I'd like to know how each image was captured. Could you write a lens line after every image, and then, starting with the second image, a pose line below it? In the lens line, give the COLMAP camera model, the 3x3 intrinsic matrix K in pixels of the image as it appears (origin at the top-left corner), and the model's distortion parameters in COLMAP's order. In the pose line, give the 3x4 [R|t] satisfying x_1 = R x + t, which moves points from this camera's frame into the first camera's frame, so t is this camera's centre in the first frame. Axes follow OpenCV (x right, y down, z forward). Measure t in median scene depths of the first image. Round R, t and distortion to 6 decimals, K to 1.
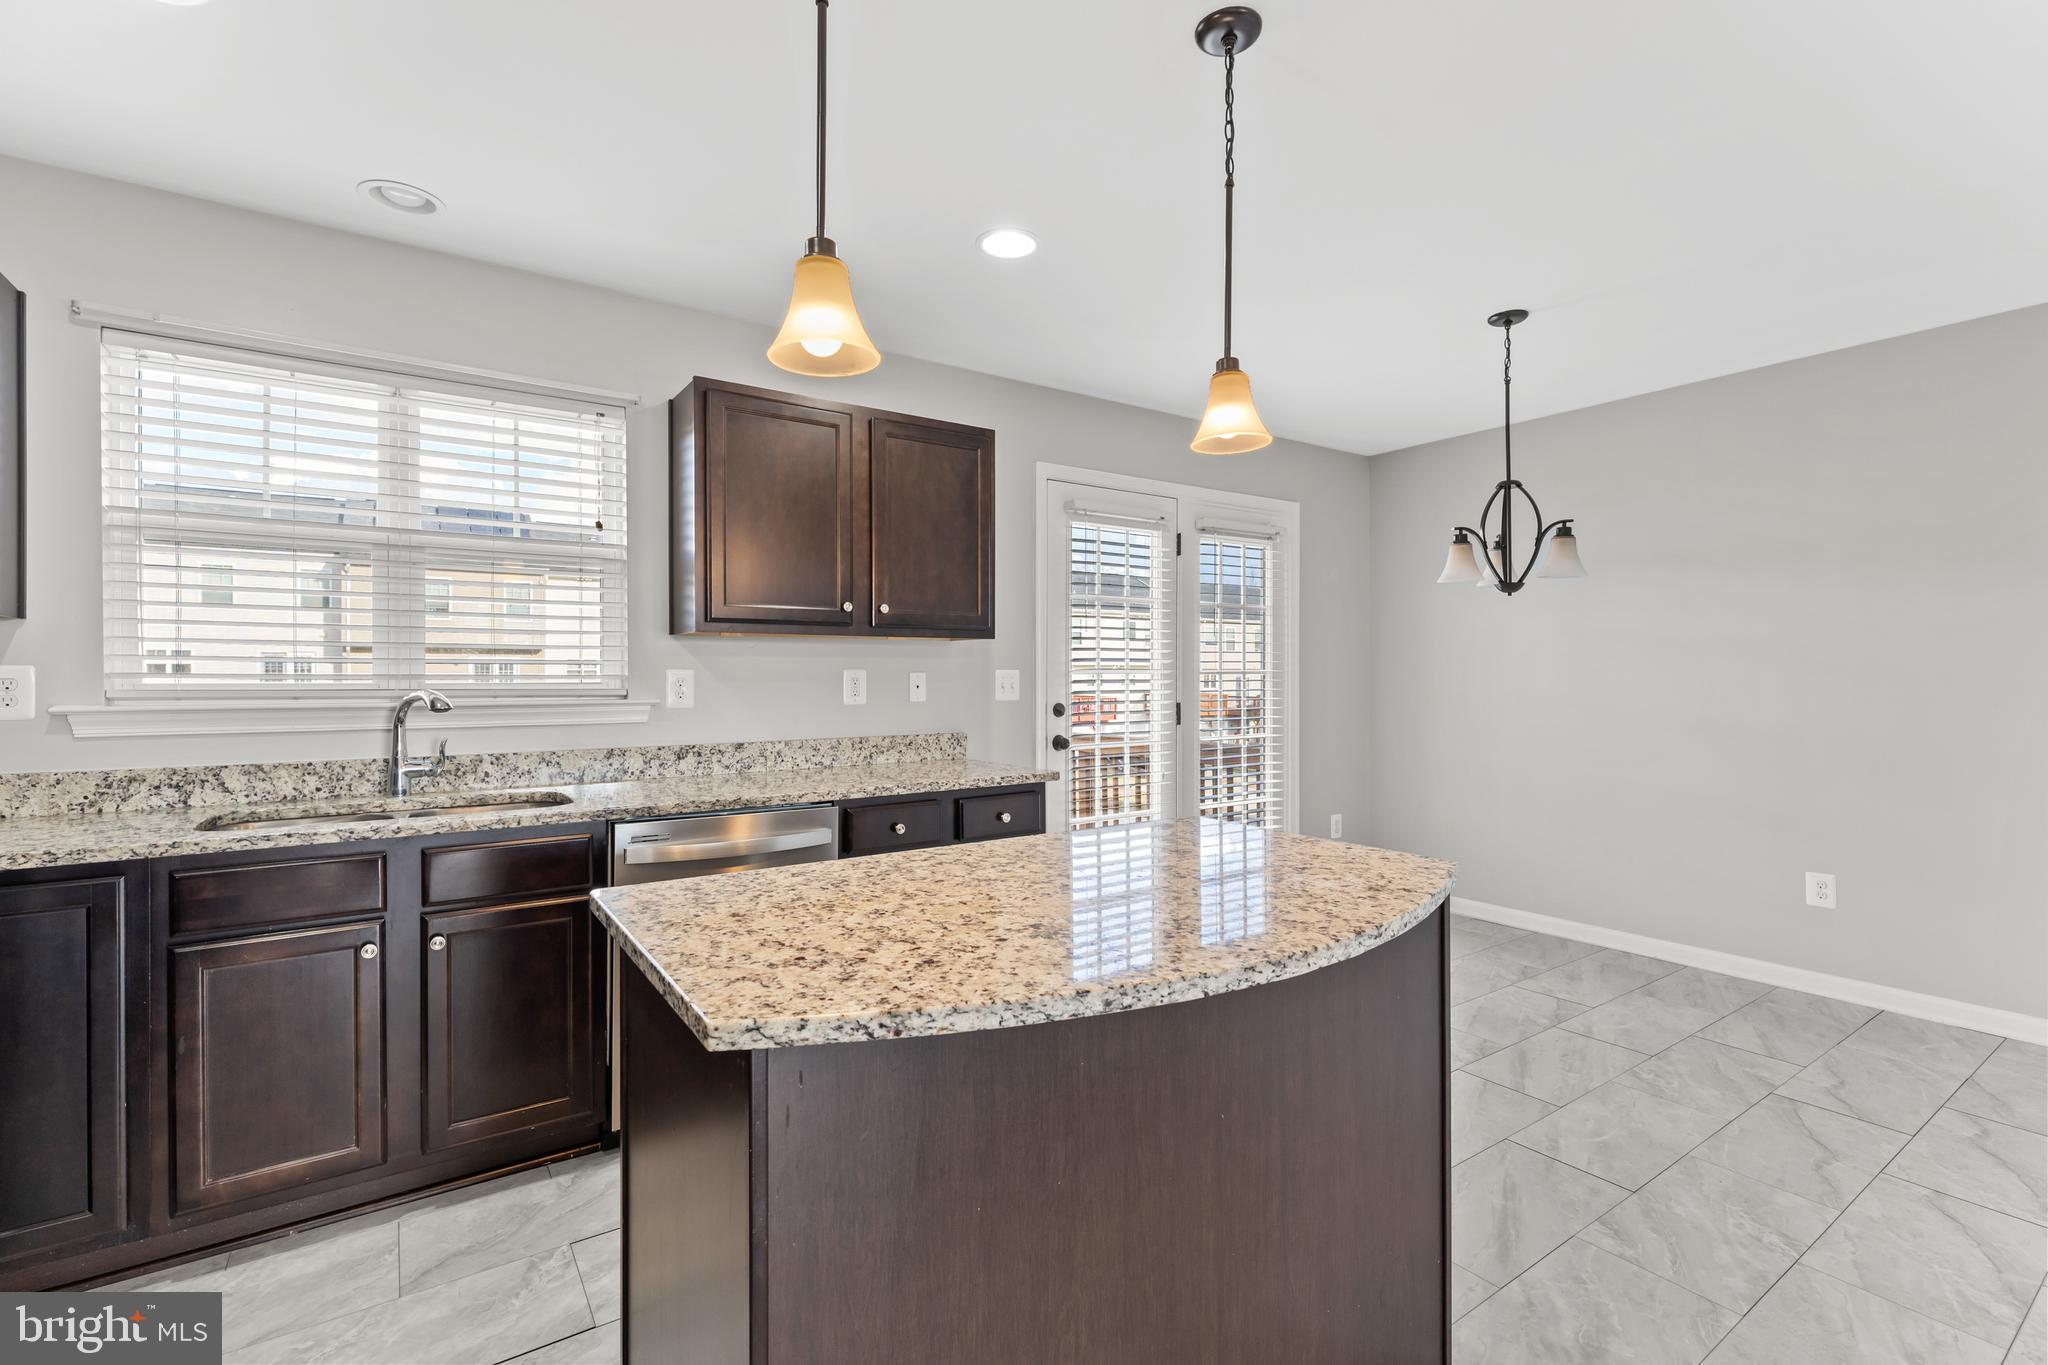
lens RADIAL K [[916.6, 0, 1032.6], [0, 916.6, 677.2], [0, 0, 1]] dist [0.002079, 0.000197]
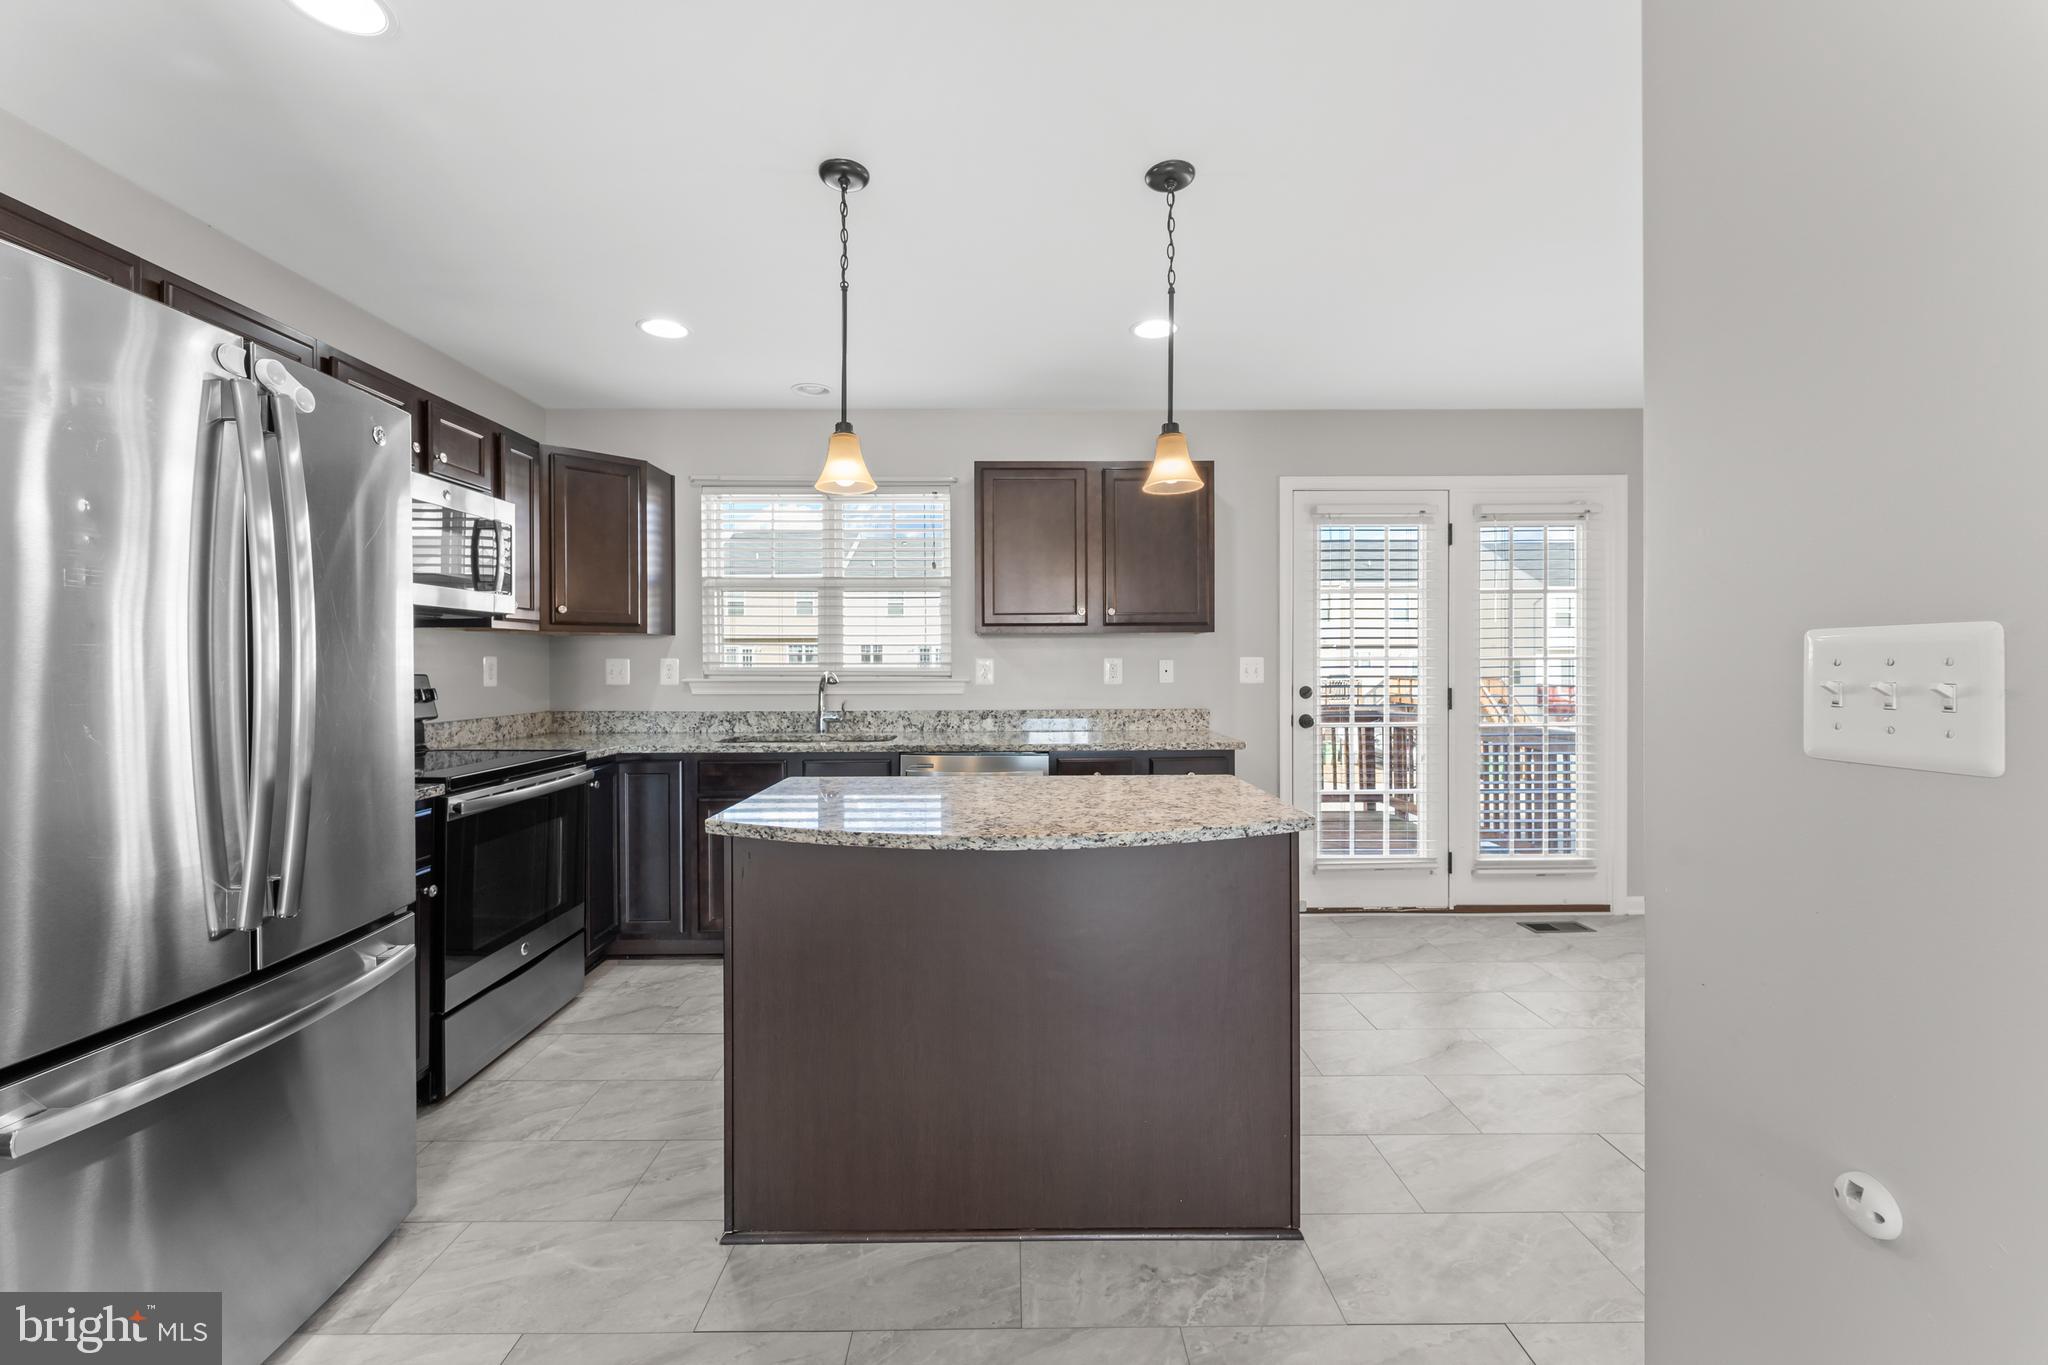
lens RADIAL K [[832.6, 0, 1017.9], [0, 832.6, 664.8], [0, 0, 1]] dist [0.005111, -0.000290]
pose [[0.825696, 0.000067, -0.564116, 0.443884], [0.000999, 0.999998, 0.001580, -0.000303], [0.564115, -0.001868, 0.825694, -0.074569]]
